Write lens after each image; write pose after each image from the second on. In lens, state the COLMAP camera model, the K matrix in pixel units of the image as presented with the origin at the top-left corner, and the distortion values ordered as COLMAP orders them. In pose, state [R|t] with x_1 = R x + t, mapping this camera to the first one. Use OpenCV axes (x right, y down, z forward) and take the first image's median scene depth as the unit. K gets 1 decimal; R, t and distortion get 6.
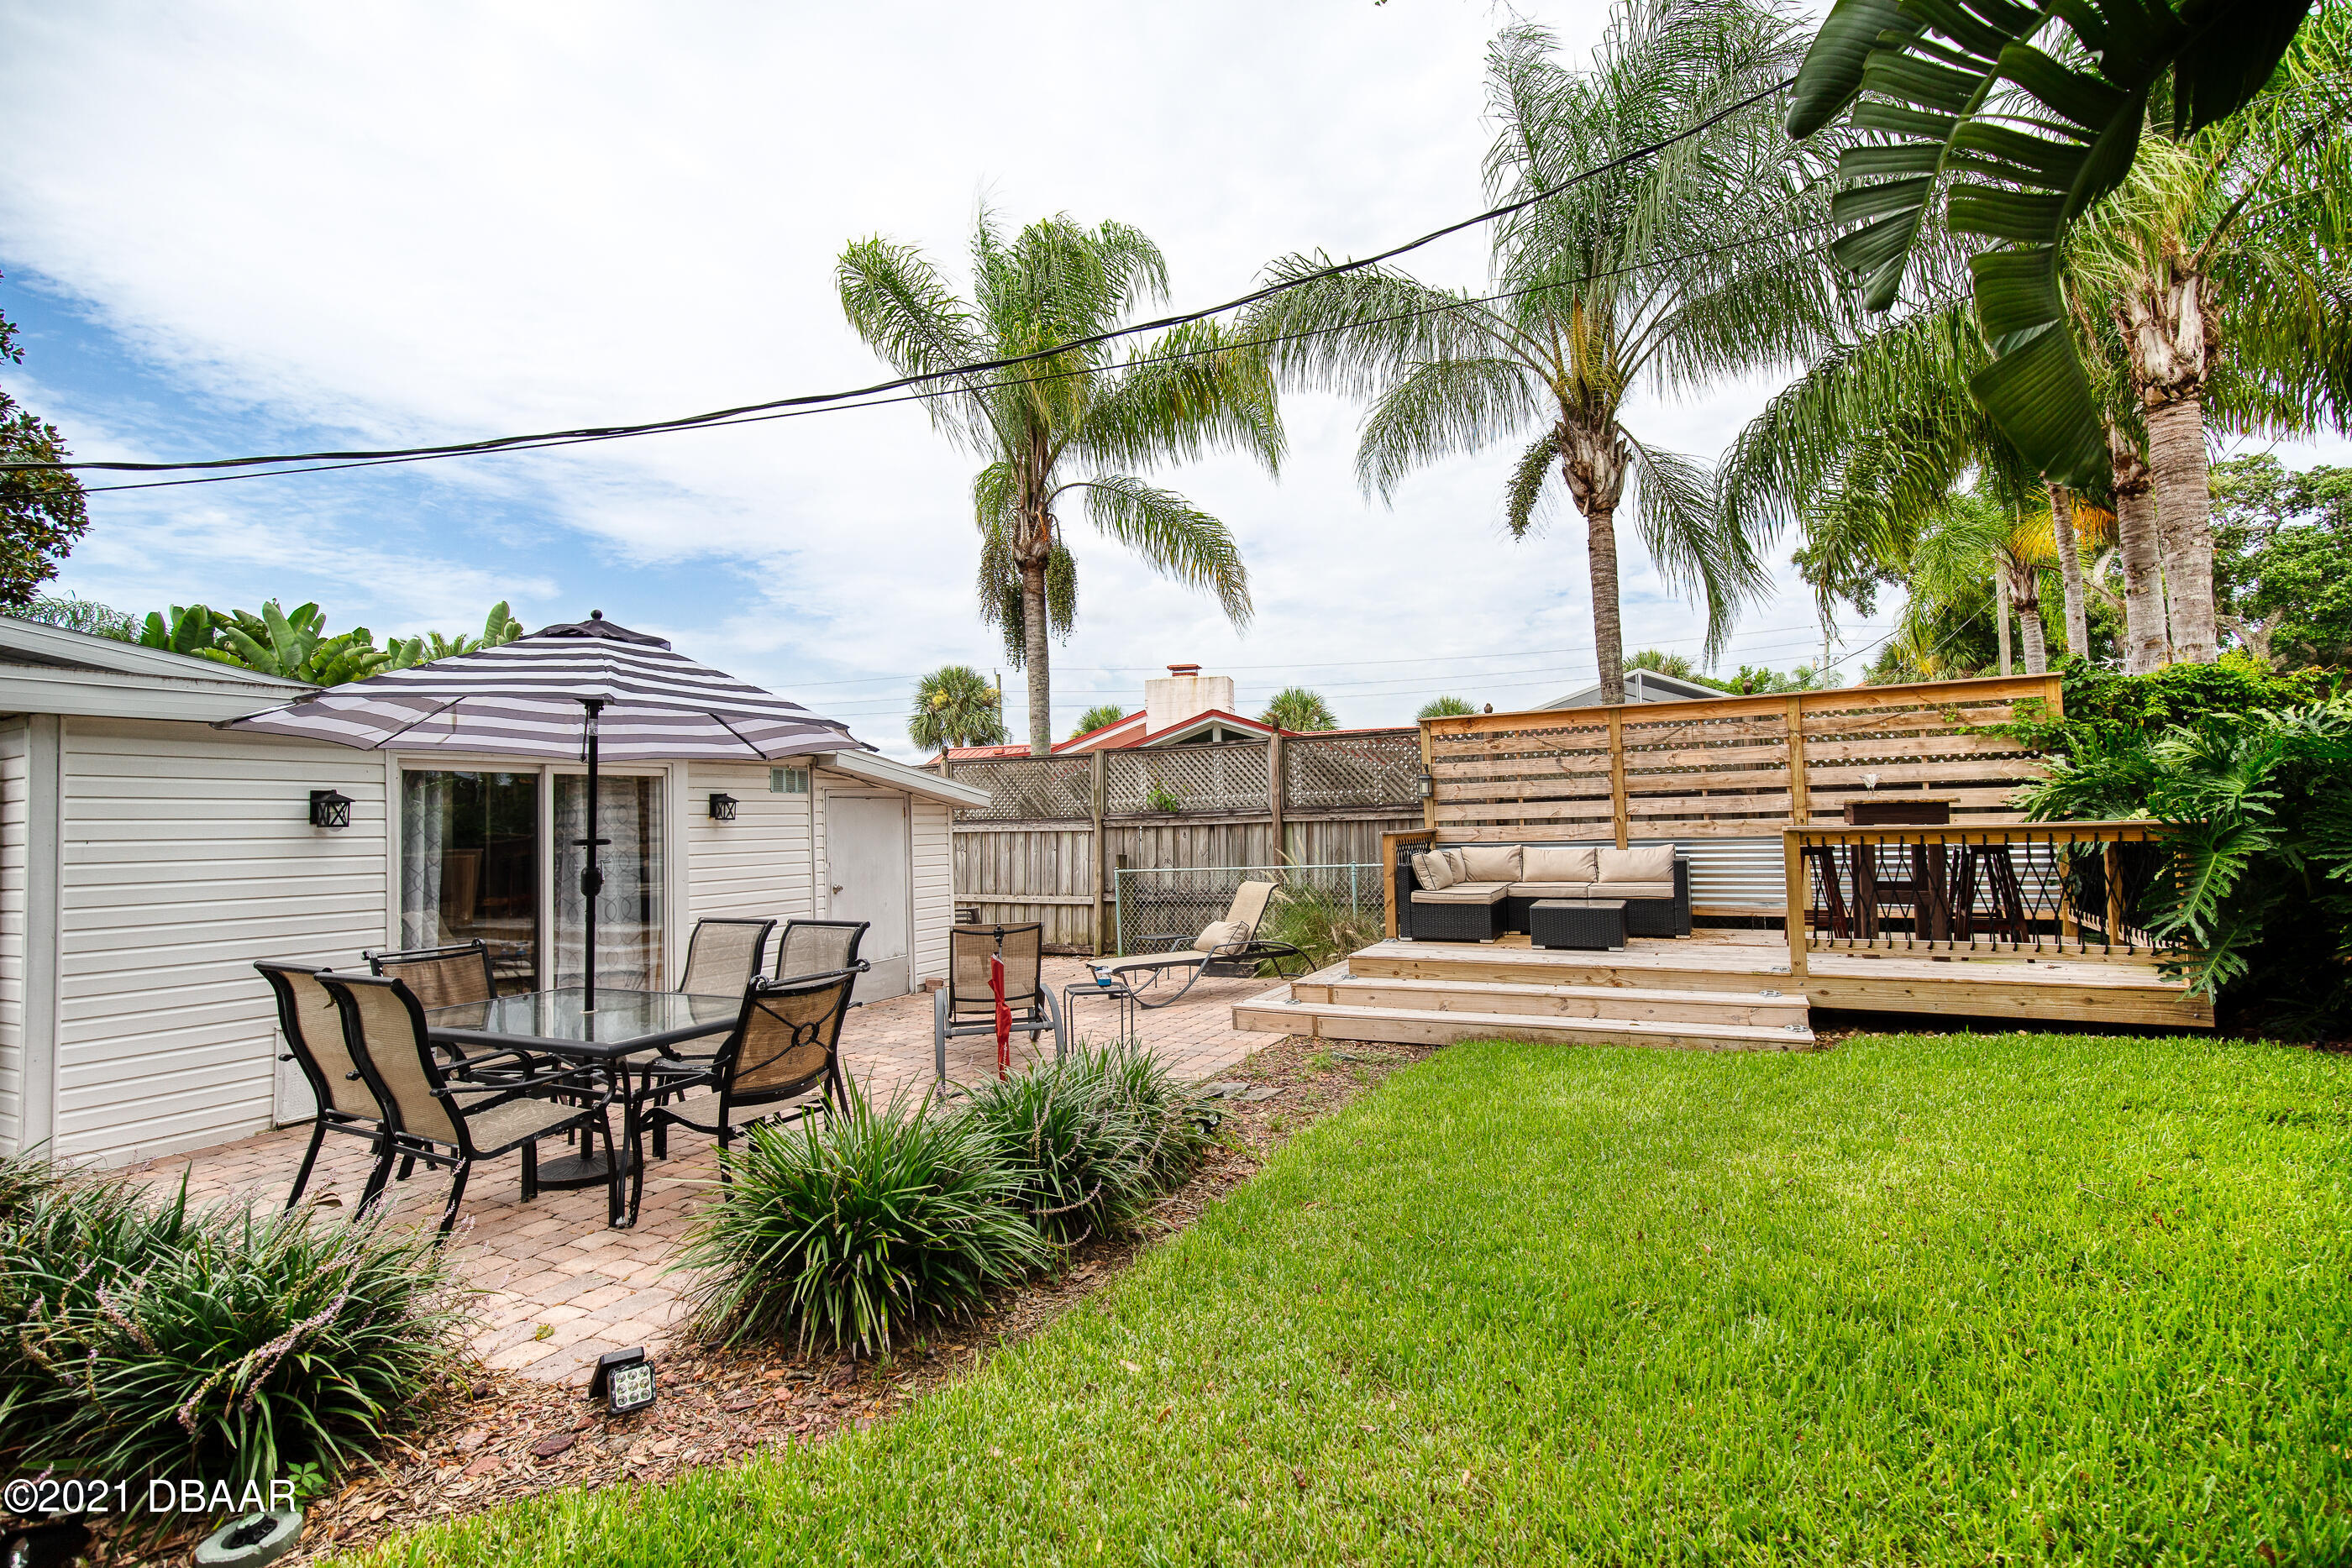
lens RADIAL K [[1031.1, 0, 1186.2], [0, 1031.1, 778.7], [0, 0, 1]] dist [0.006904, -0.000817]
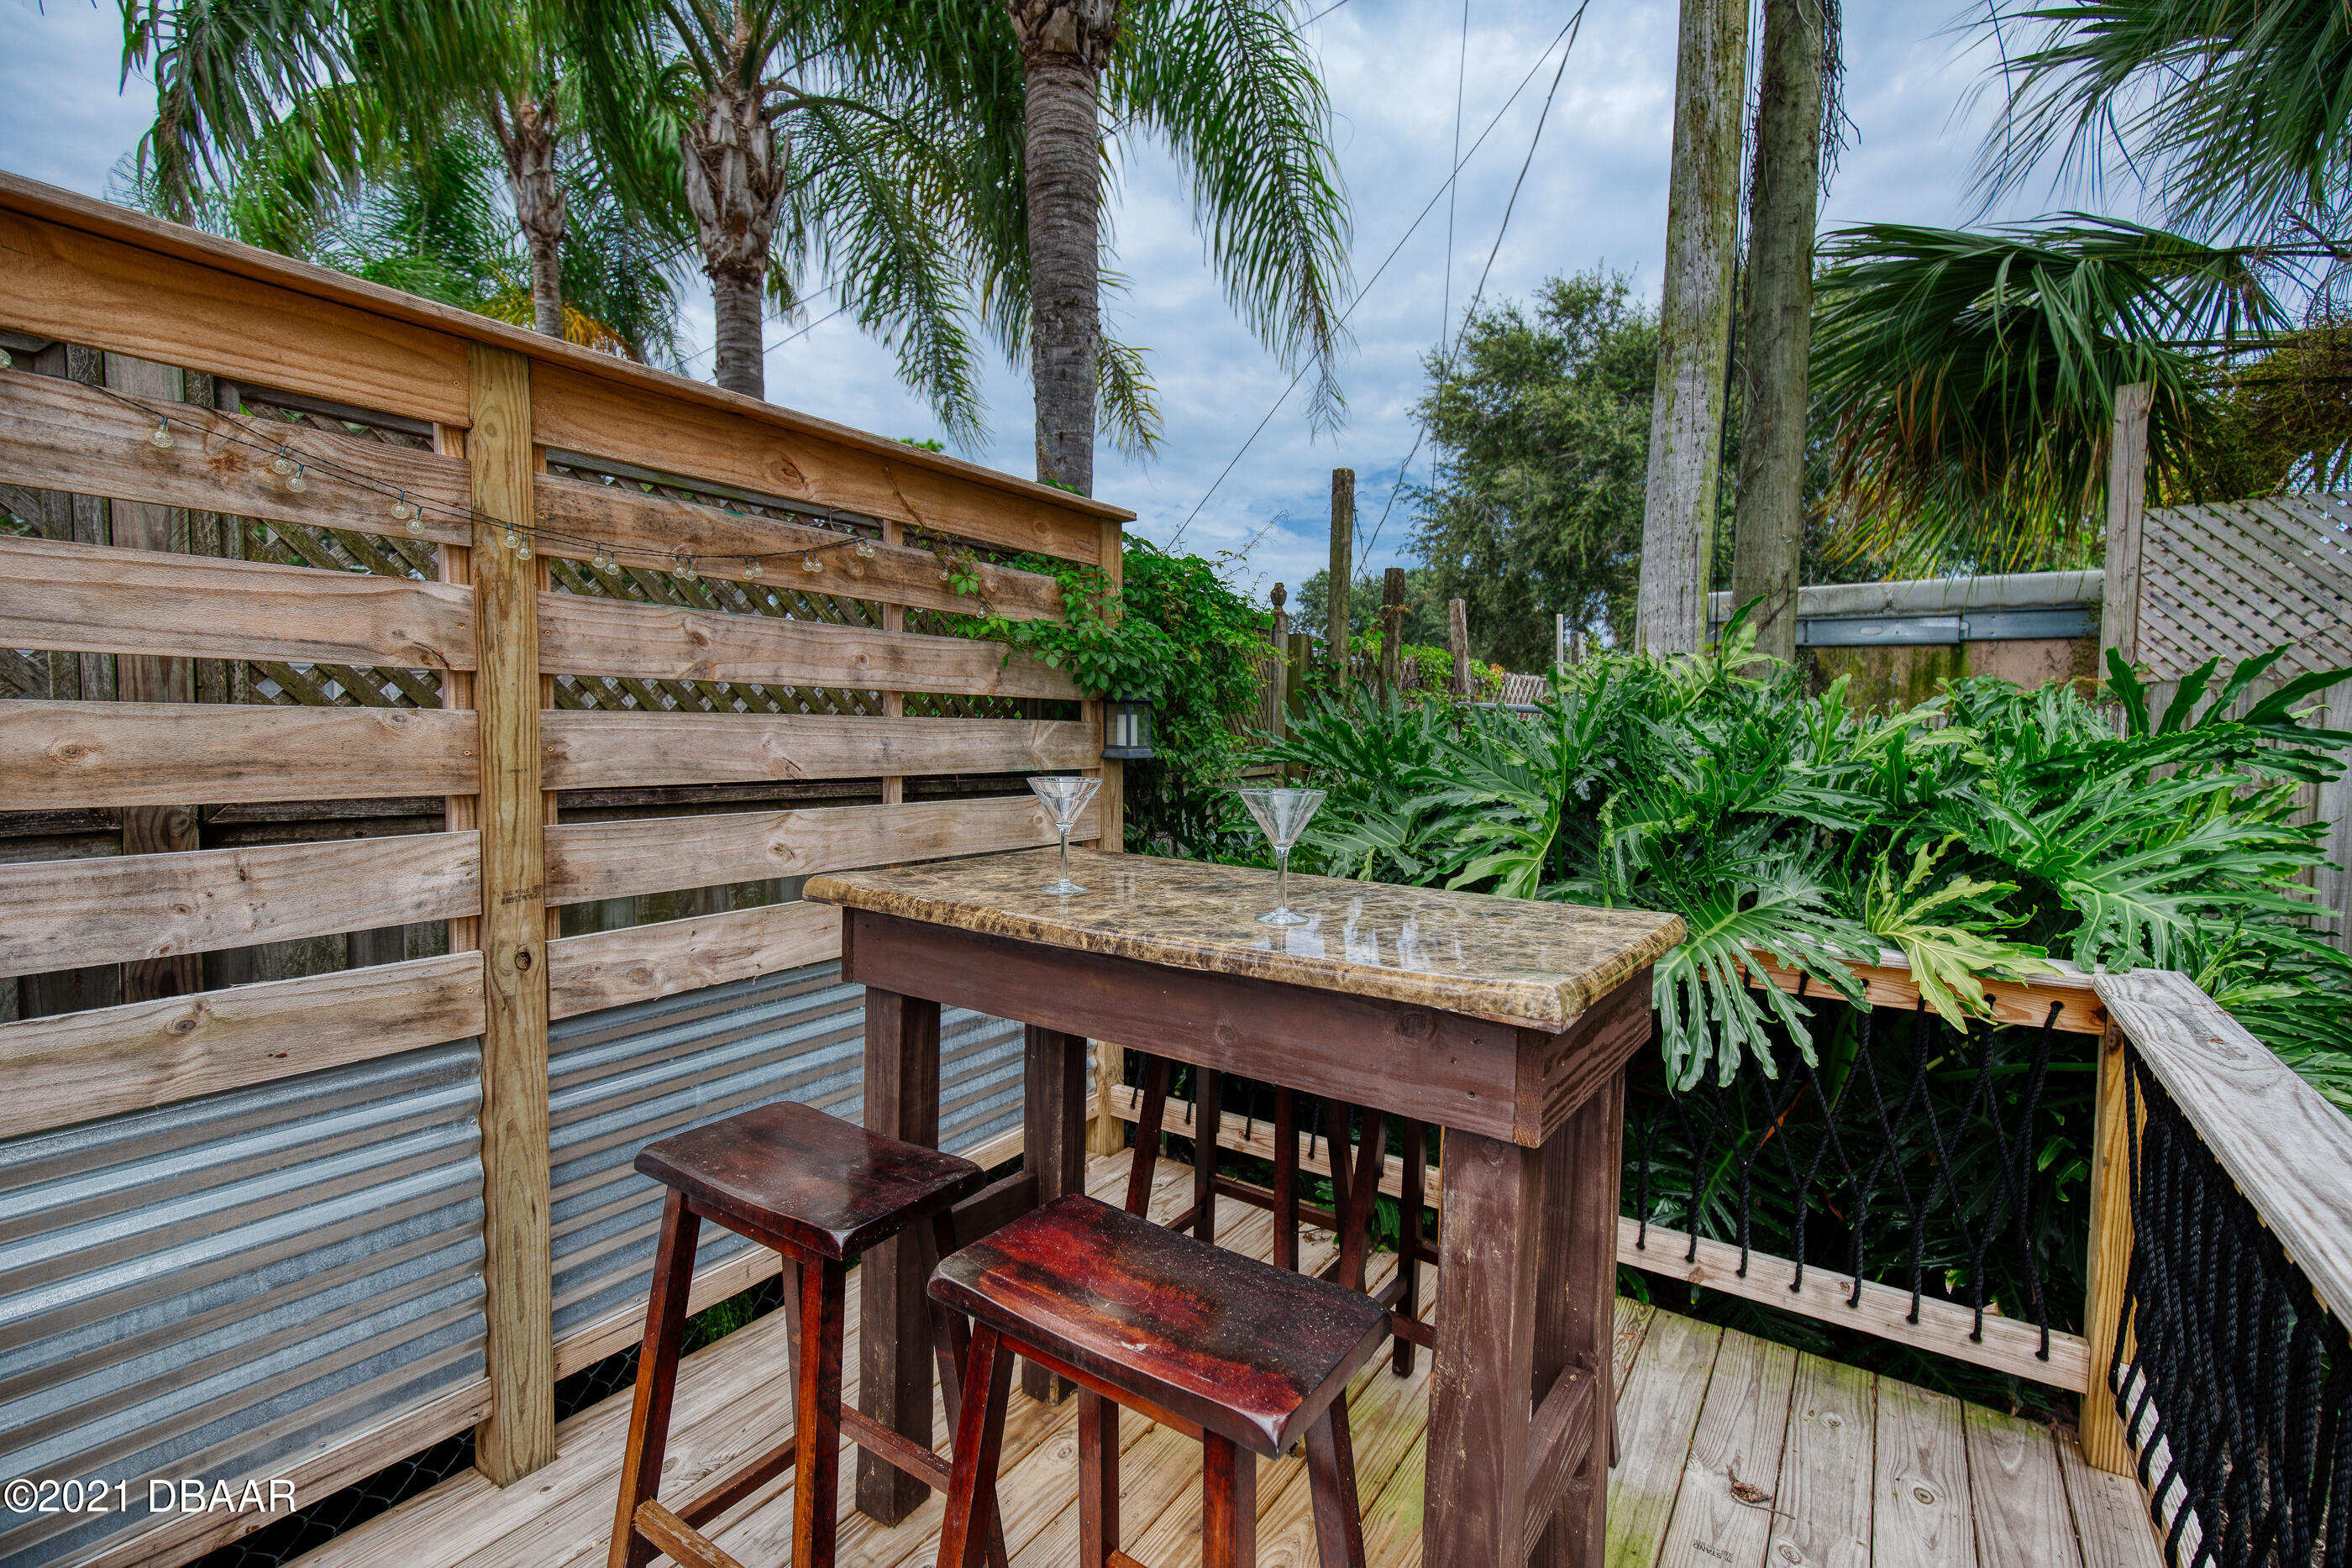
lens RADIAL K [[1057.4, 0, 1181.5], [0, 1057.4, 766.3], [0, 0, 1]] dist [0.025146, -0.007503]
pose [[0.128777, -0.010421, 0.991619, 0.379592], [-0.067501, 0.997533, 0.019250, -0.011030], [-0.989374, -0.069415, 0.127756, 0.802020]]
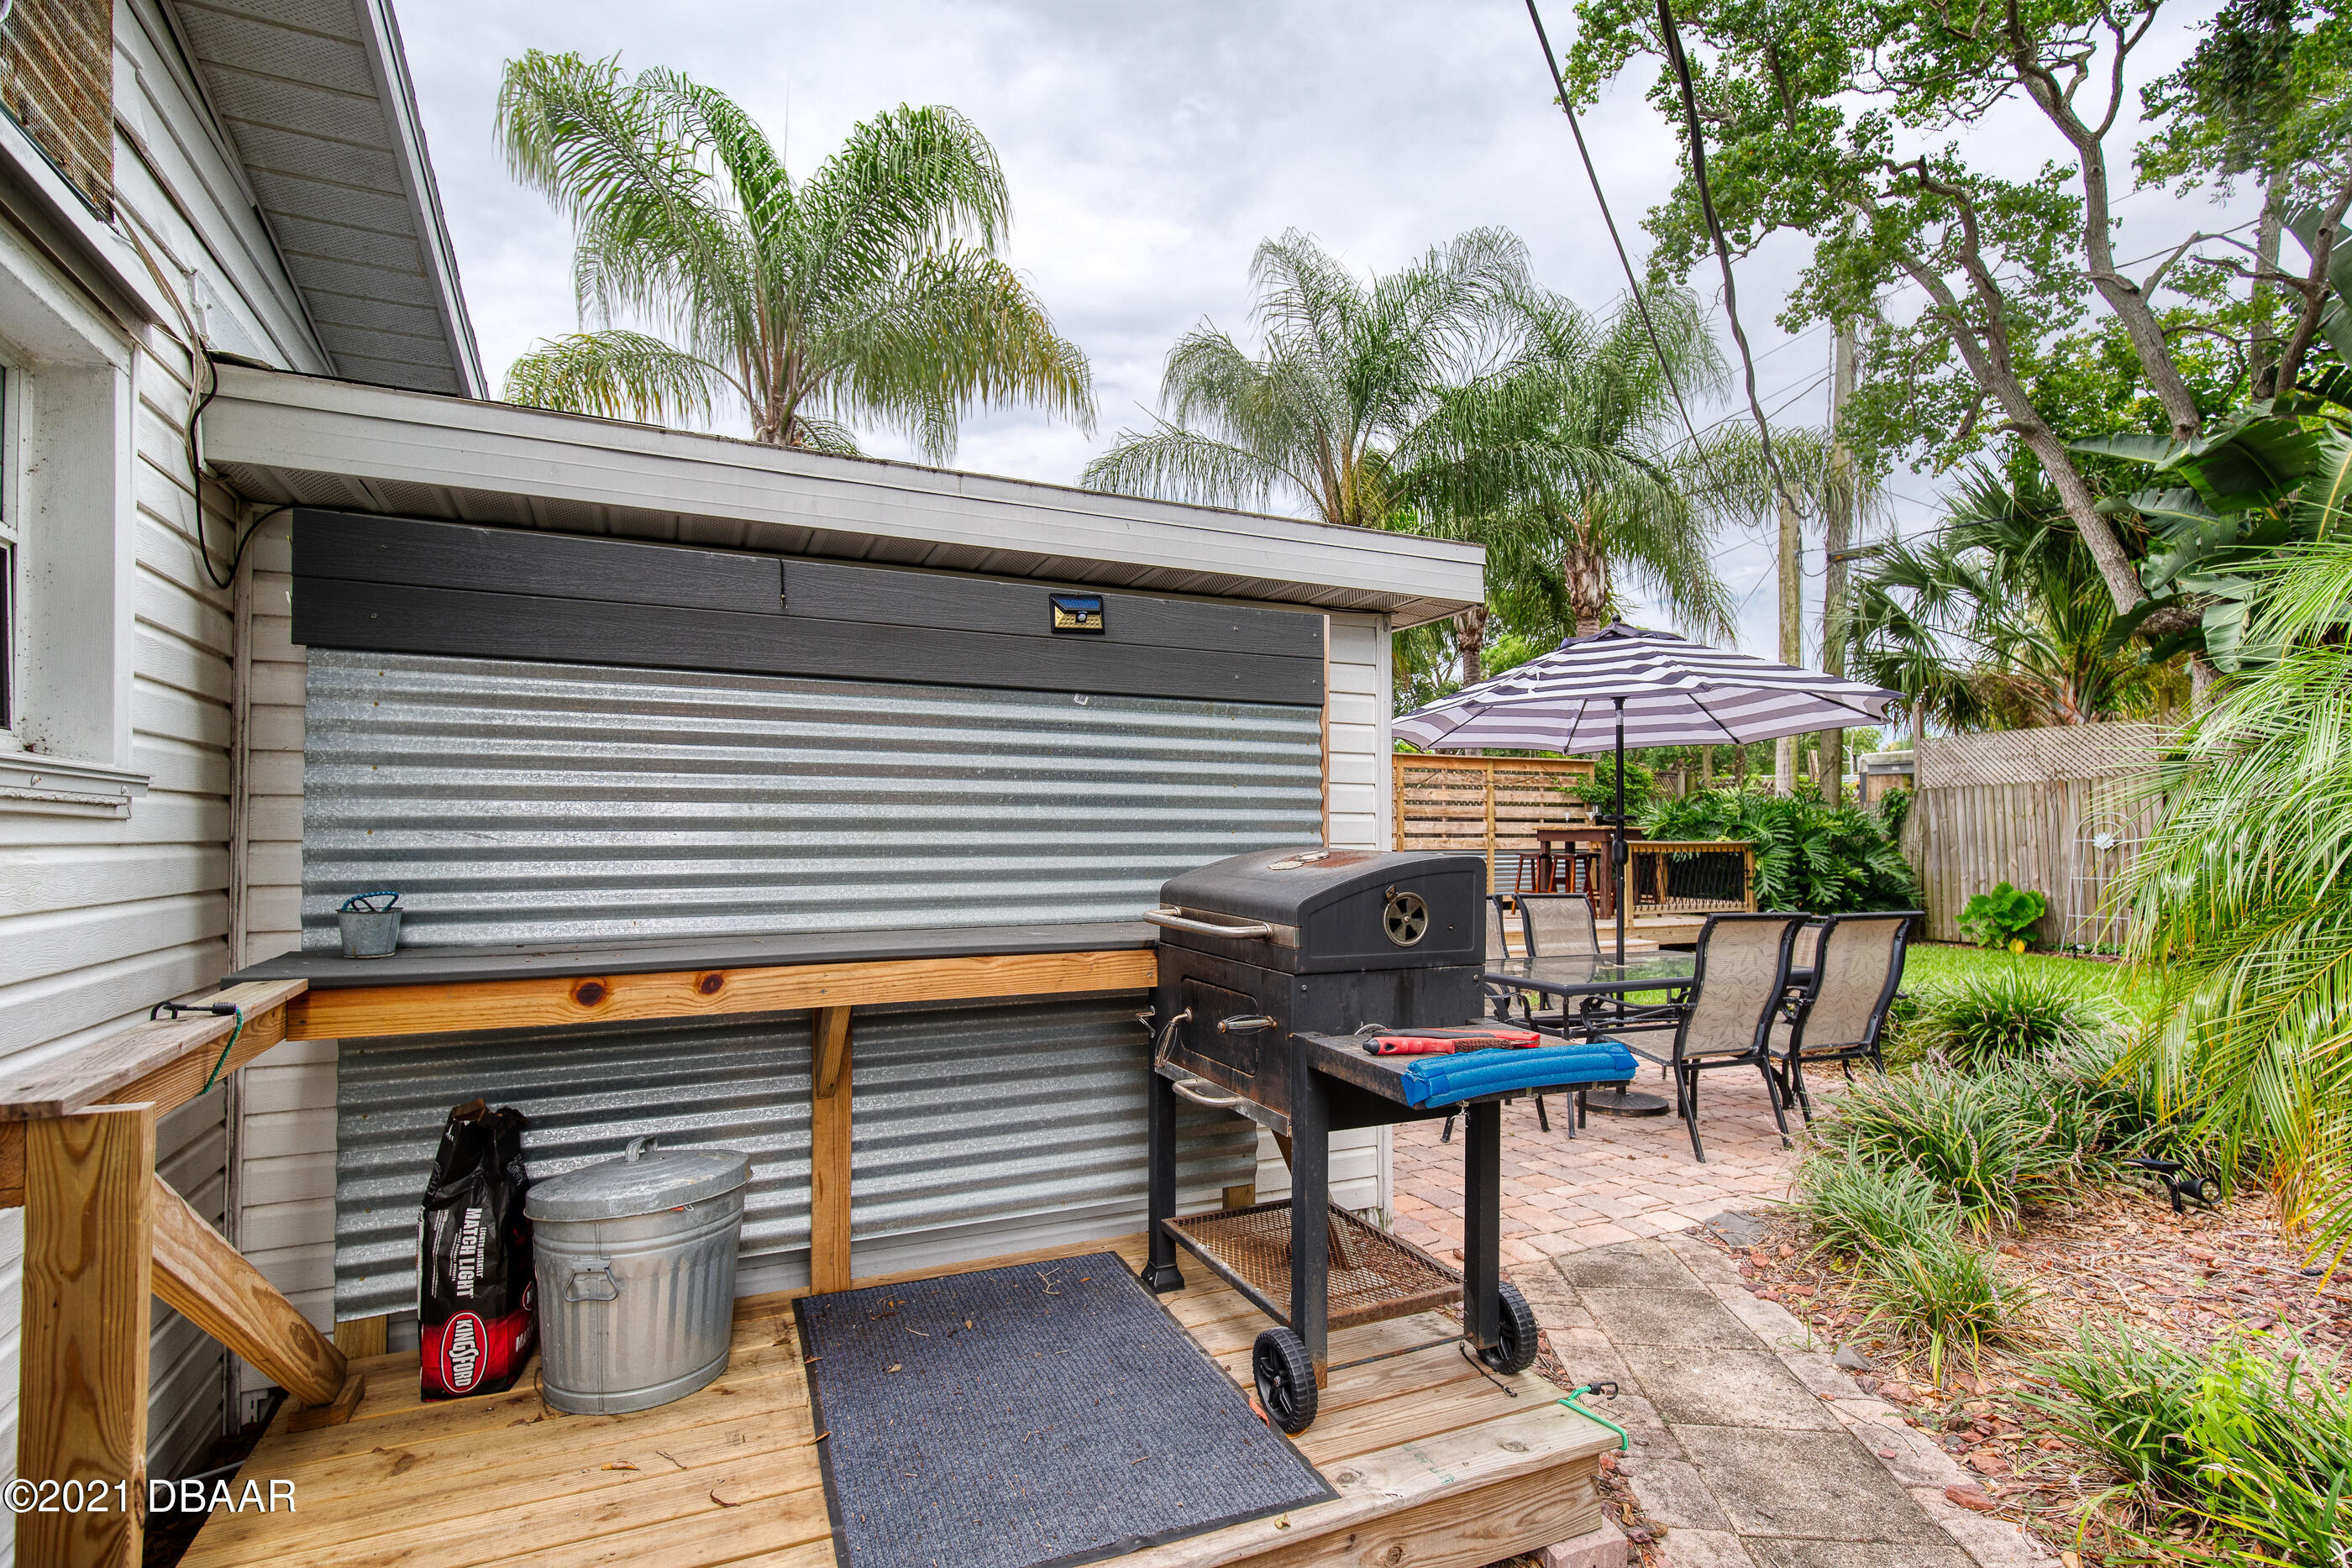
lens RADIAL K [[1076.8, 0, 1184.5], [0, 1076.8, 795.8], [0, 0, 1]] dist [0.017624, -0.001355]
pose [[0.637703, 0.059158, 0.768007, -0.906160], [-0.052625, 0.998063, -0.033183, 0.050354], [-0.768483, -0.019255, 0.639581, 0.304881]]
